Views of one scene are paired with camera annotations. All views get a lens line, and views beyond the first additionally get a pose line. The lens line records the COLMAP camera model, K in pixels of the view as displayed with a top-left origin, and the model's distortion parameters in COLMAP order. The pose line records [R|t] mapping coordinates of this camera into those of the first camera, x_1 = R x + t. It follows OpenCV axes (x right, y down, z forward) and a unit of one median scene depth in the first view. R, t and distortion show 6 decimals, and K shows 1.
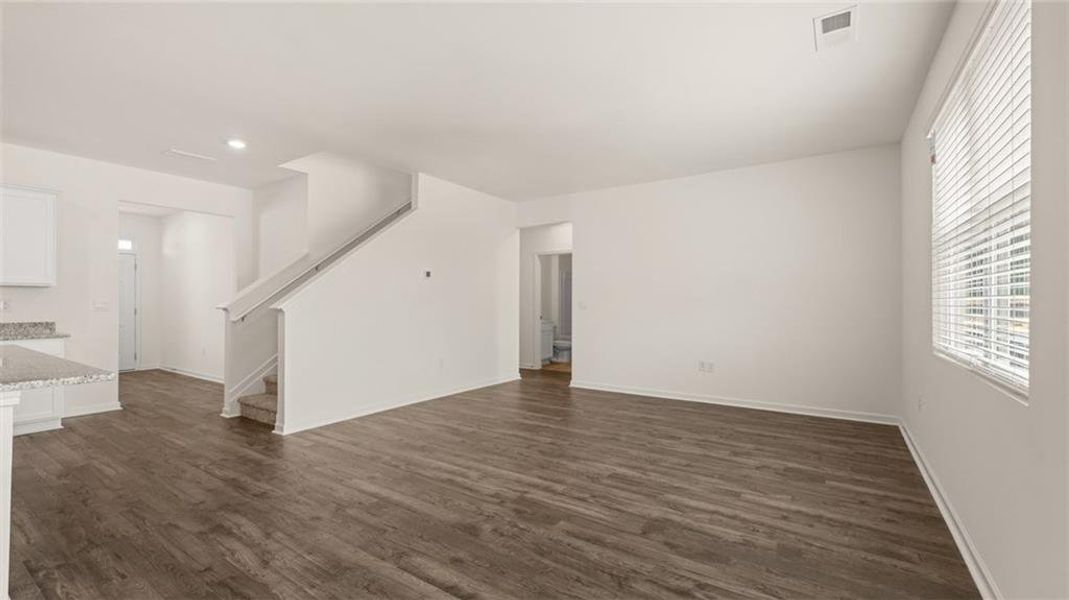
lens RADIAL K [[447.4, 0, 535.1], [0, 447.4, 296.9], [0, 0, 1]] dist [-0.000584, -0.000382]
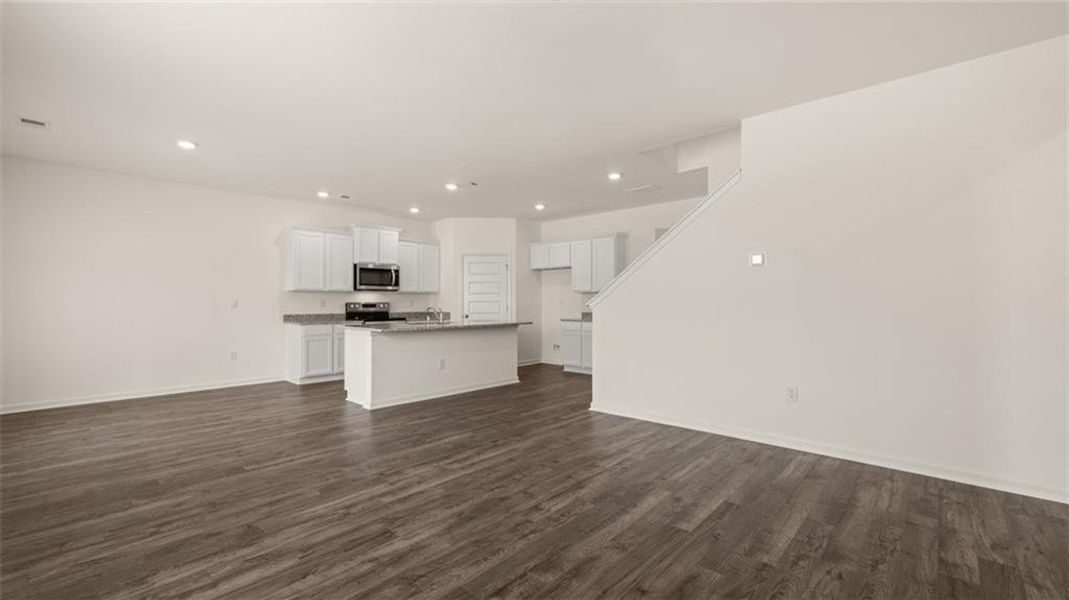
lens RADIAL K [[447.4, 0, 535.1], [0, 447.4, 296.9], [0, 0, 1]] dist [-0.000584, -0.000382]
pose [[-0.149712, -0.011604, -0.988662, 0.865099], [0.015484, 0.999781, -0.014079, 0.021062], [0.988608, -0.017416, -0.149500, 1.344360]]
